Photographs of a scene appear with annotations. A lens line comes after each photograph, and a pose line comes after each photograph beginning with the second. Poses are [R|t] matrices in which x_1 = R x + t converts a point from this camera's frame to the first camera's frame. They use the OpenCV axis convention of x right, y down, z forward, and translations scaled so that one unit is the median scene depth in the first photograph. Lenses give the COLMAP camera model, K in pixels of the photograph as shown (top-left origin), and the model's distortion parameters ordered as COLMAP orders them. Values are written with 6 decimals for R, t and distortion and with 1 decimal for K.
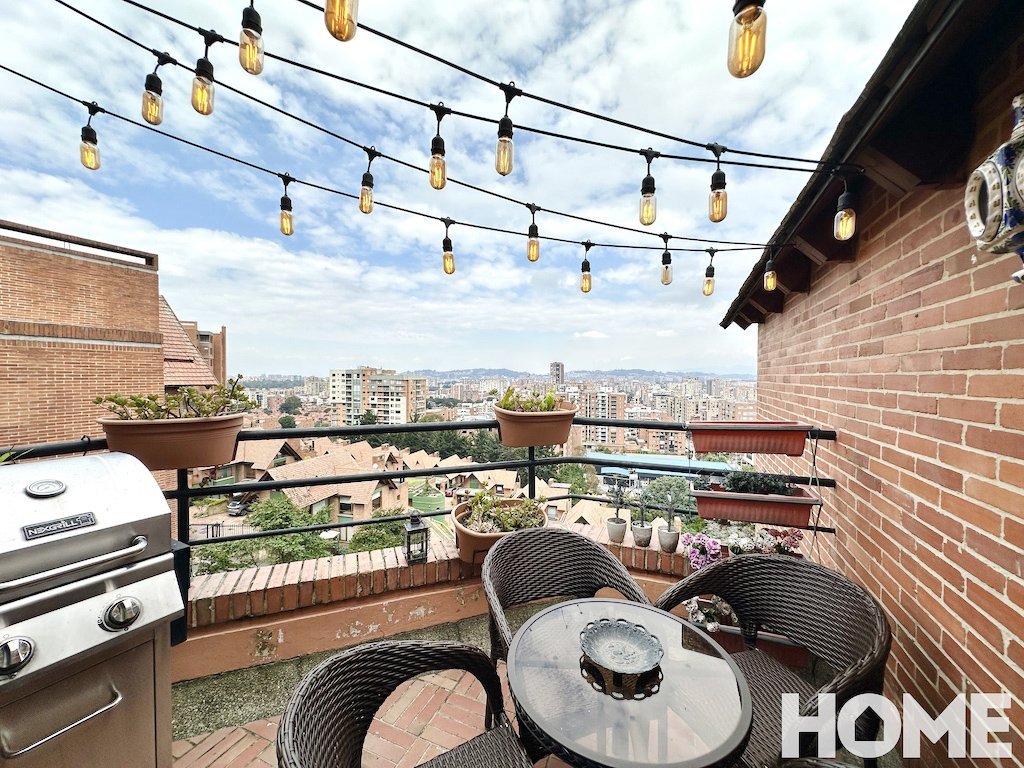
lens RADIAL K [[408.4, 0, 509.5], [0, 408.4, 381.3], [0, 0, 1]] dist [0.000738, -0.000053]
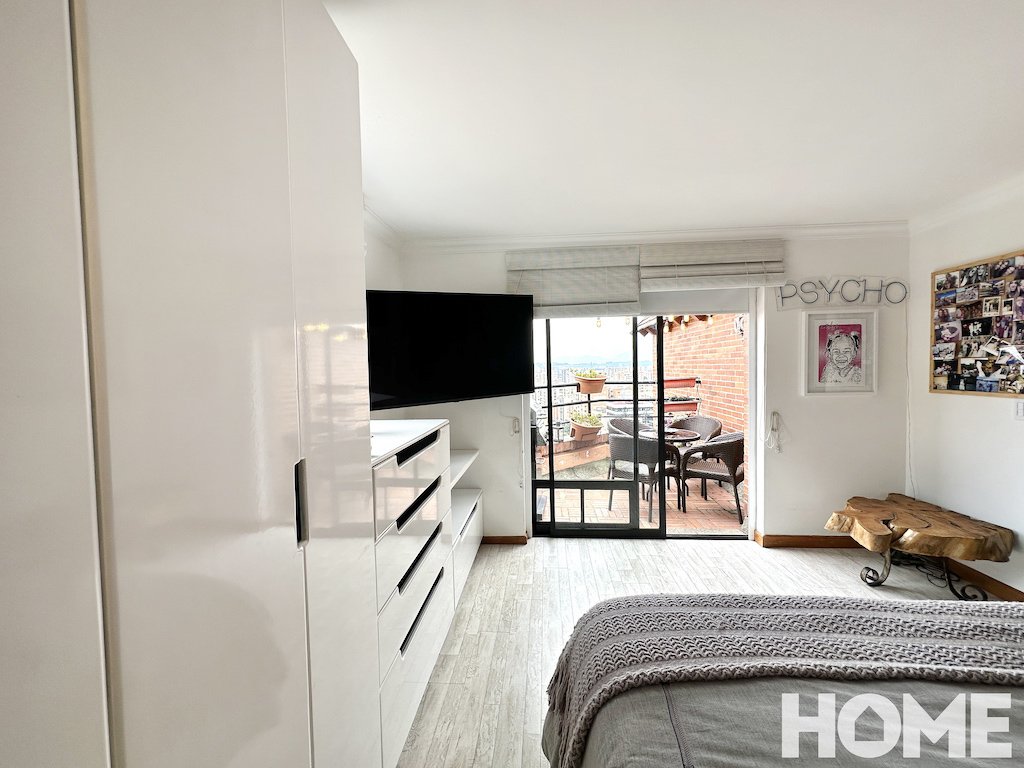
lens RADIAL K [[408.4, 0, 513.1], [0, 408.4, 383.0], [0, 0, 1]] dist [0.000738, -0.000053]
pose [[0.945080, -0.035014, 0.324959, -1.111050], [0.027879, 0.999258, 0.026587, 0.026403], [-0.325649, -0.016067, 0.945354, -1.025725]]
